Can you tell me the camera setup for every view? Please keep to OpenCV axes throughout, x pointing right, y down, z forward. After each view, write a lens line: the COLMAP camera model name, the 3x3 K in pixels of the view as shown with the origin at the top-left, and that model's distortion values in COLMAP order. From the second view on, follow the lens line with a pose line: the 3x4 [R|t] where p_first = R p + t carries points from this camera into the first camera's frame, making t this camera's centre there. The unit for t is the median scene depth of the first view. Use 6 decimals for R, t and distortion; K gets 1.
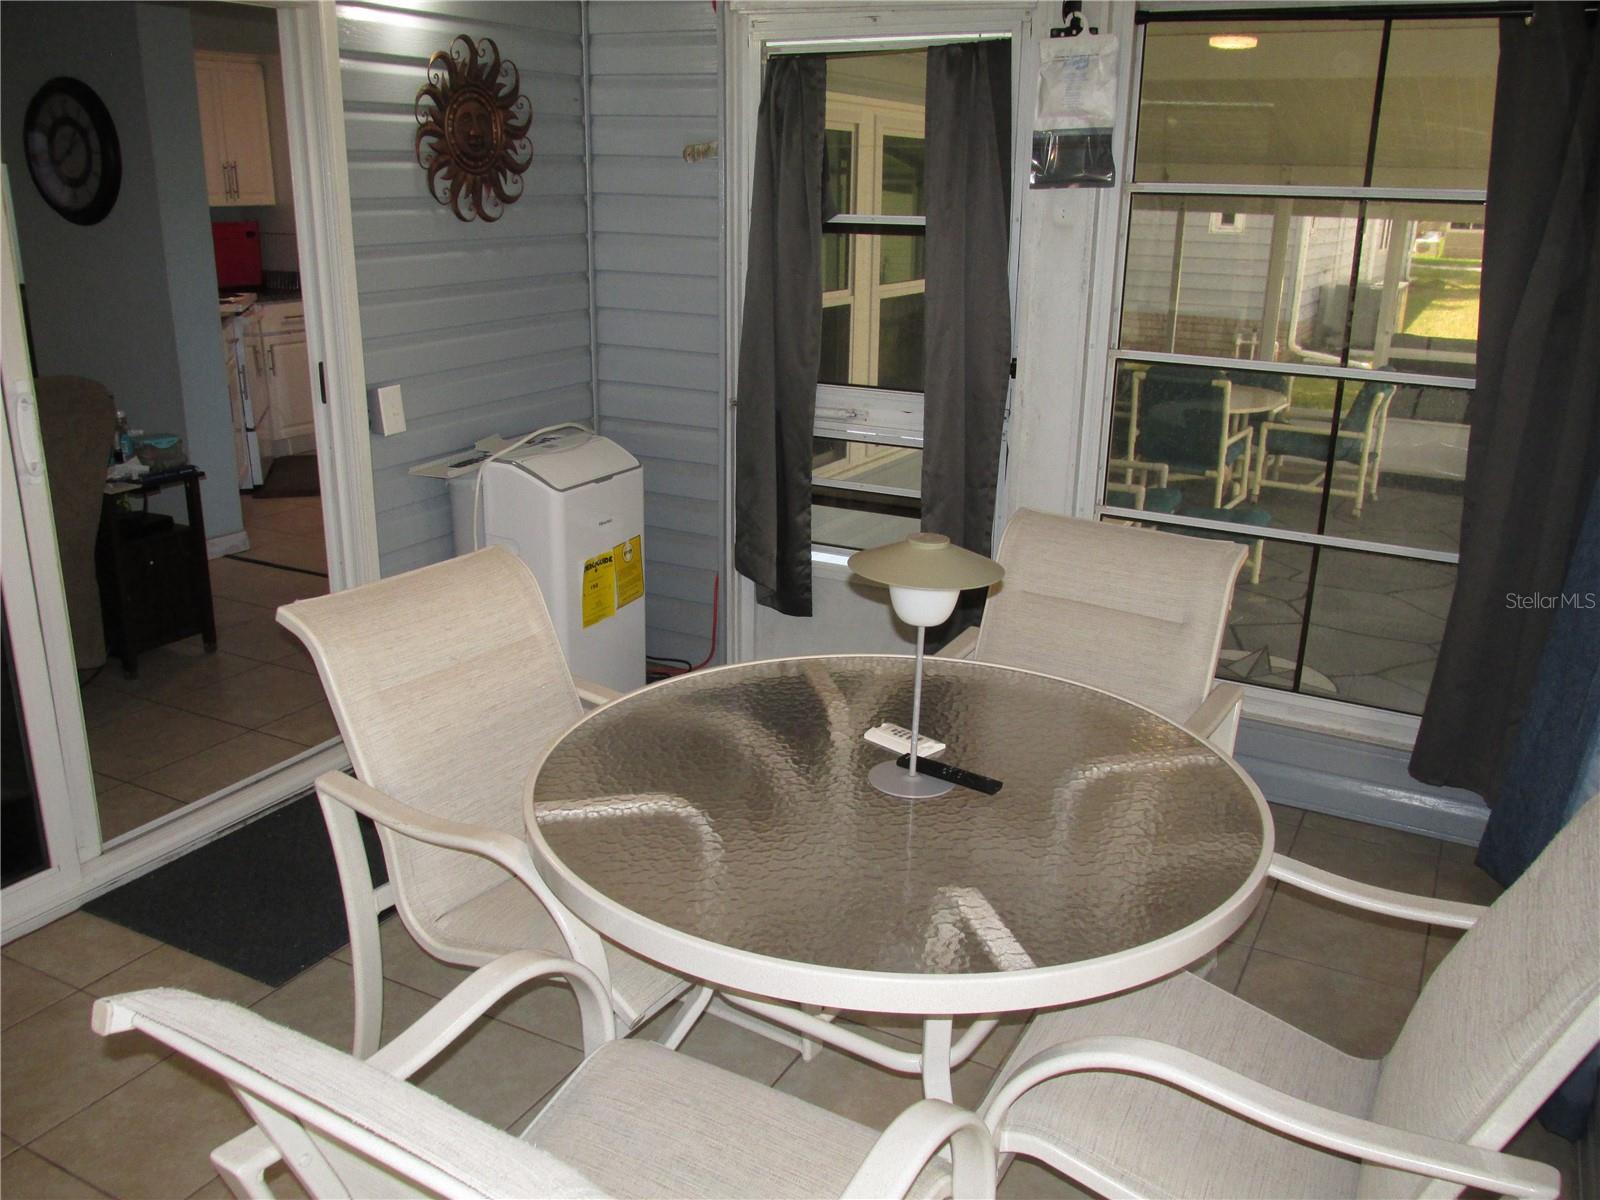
lens RADIAL K [[1326.8, 0, 800.0], [0, 1326.8, 600.0], [0, 0, 1]] dist [-0.036323, 0.015330]
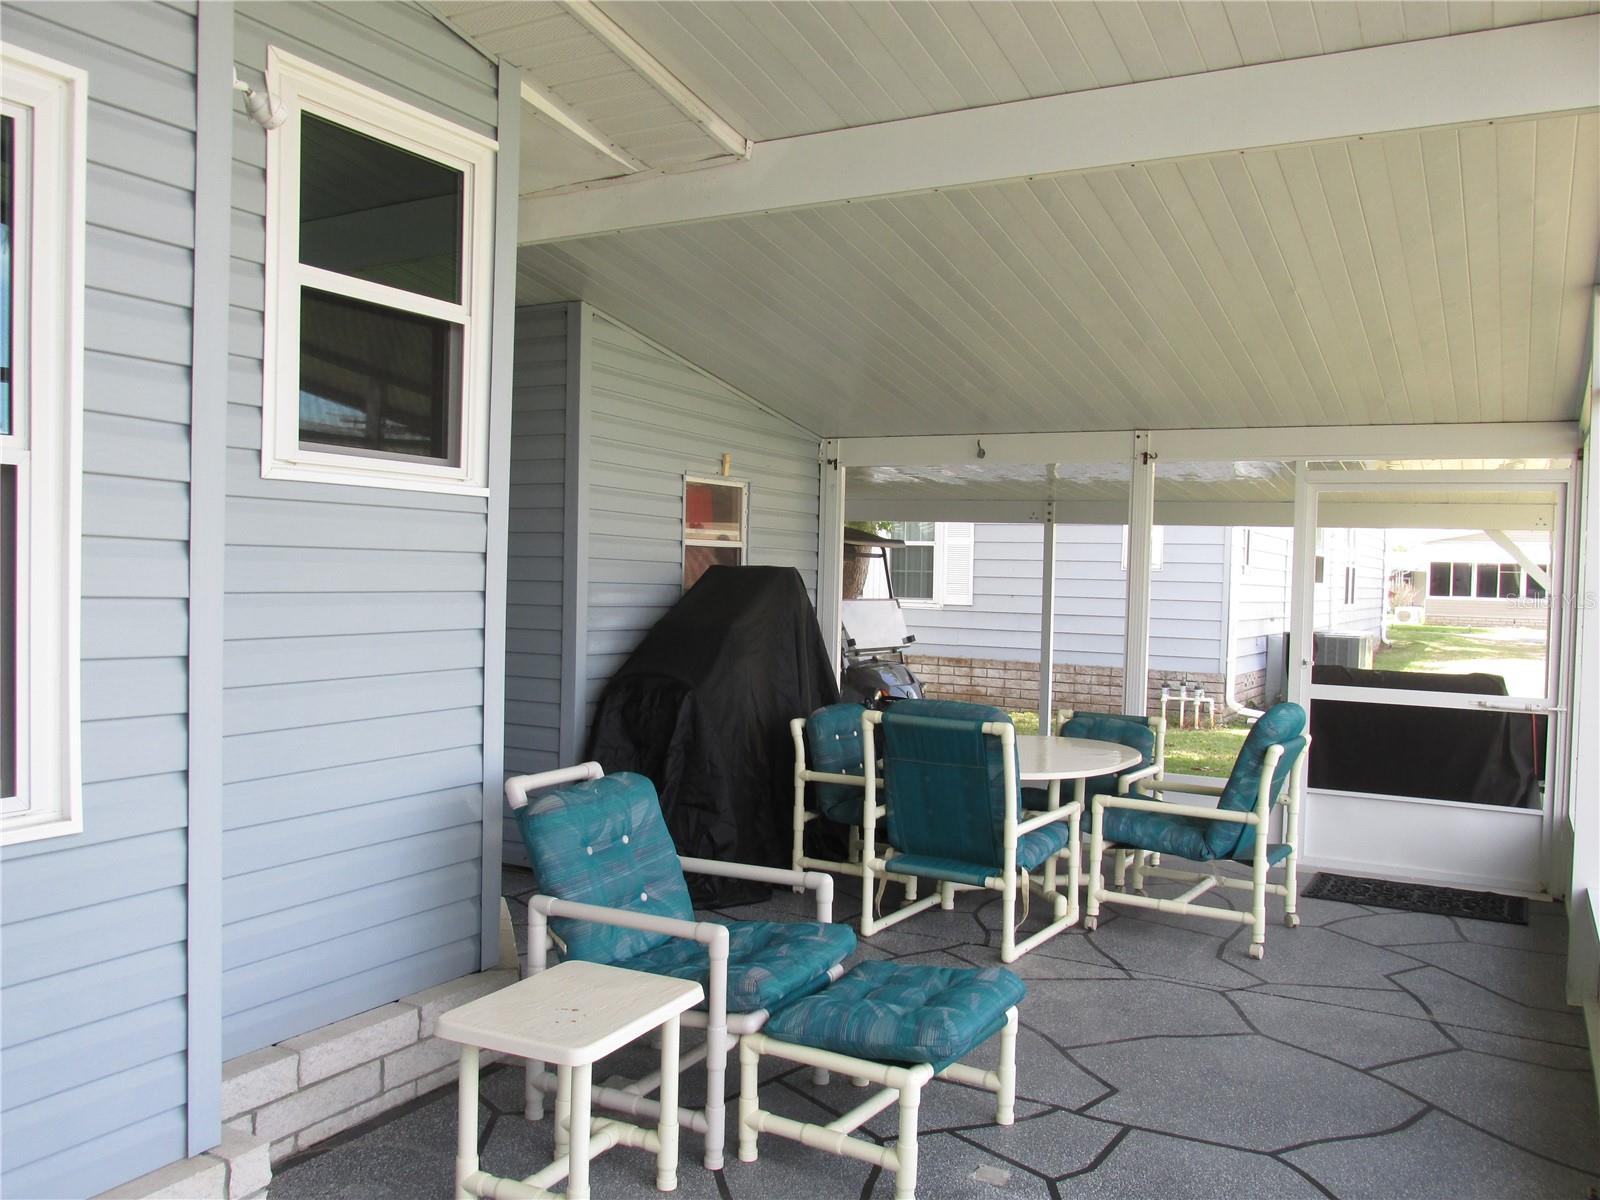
lens RADIAL K [[1326.8, 0, 800.0], [0, 1326.8, 600.0], [0, 0, 1]] dist [-0.036323, 0.015330]
pose [[0.999958, 0.006517, -0.006459, 0.214365], [-0.008053, 0.960707, -0.277449, -0.049446], [0.004397, 0.277489, 0.960719, 0.380909]]
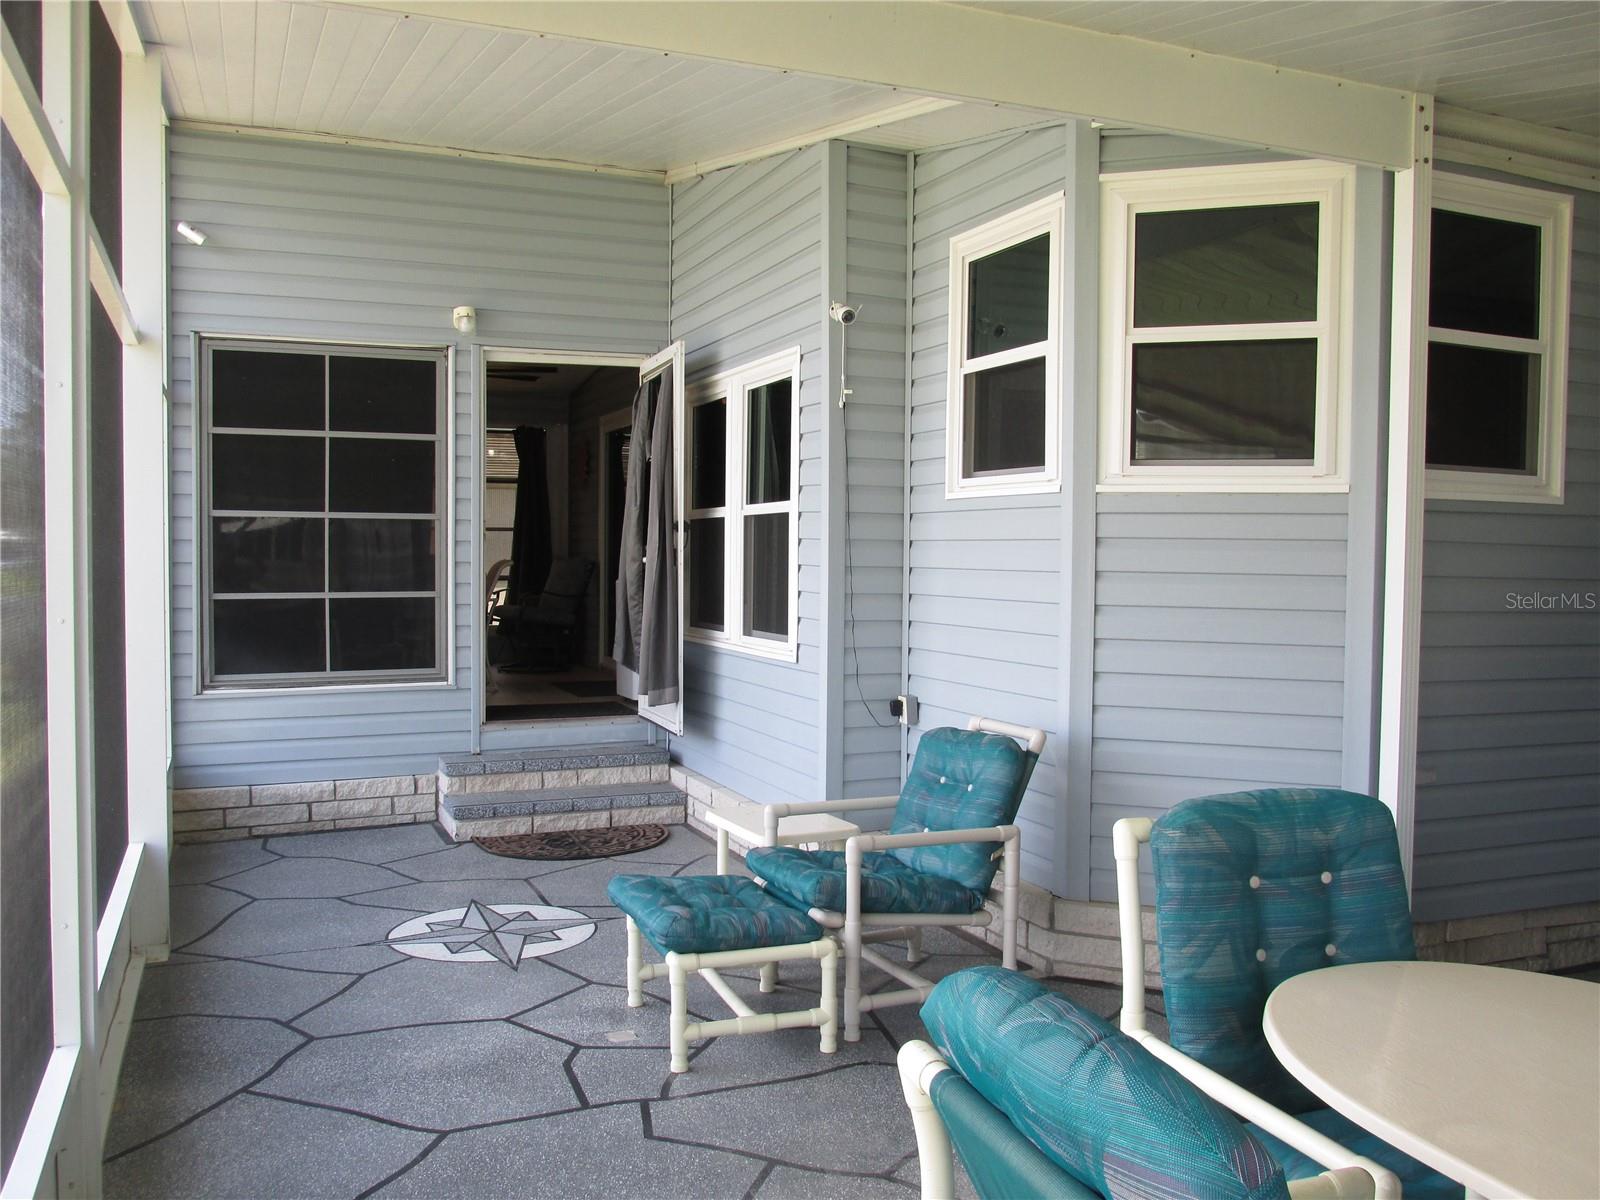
lens RADIAL K [[1326.8, 0, 800.0], [0, 1326.8, 600.0], [0, 0, 1]] dist [-0.036323, 0.015330]
pose [[-0.625838, -0.007900, -0.779913, 0.554056], [-0.262400, 0.943792, 0.201003, -0.229917], [0.734488, 0.330444, -0.592734, 0.996331]]
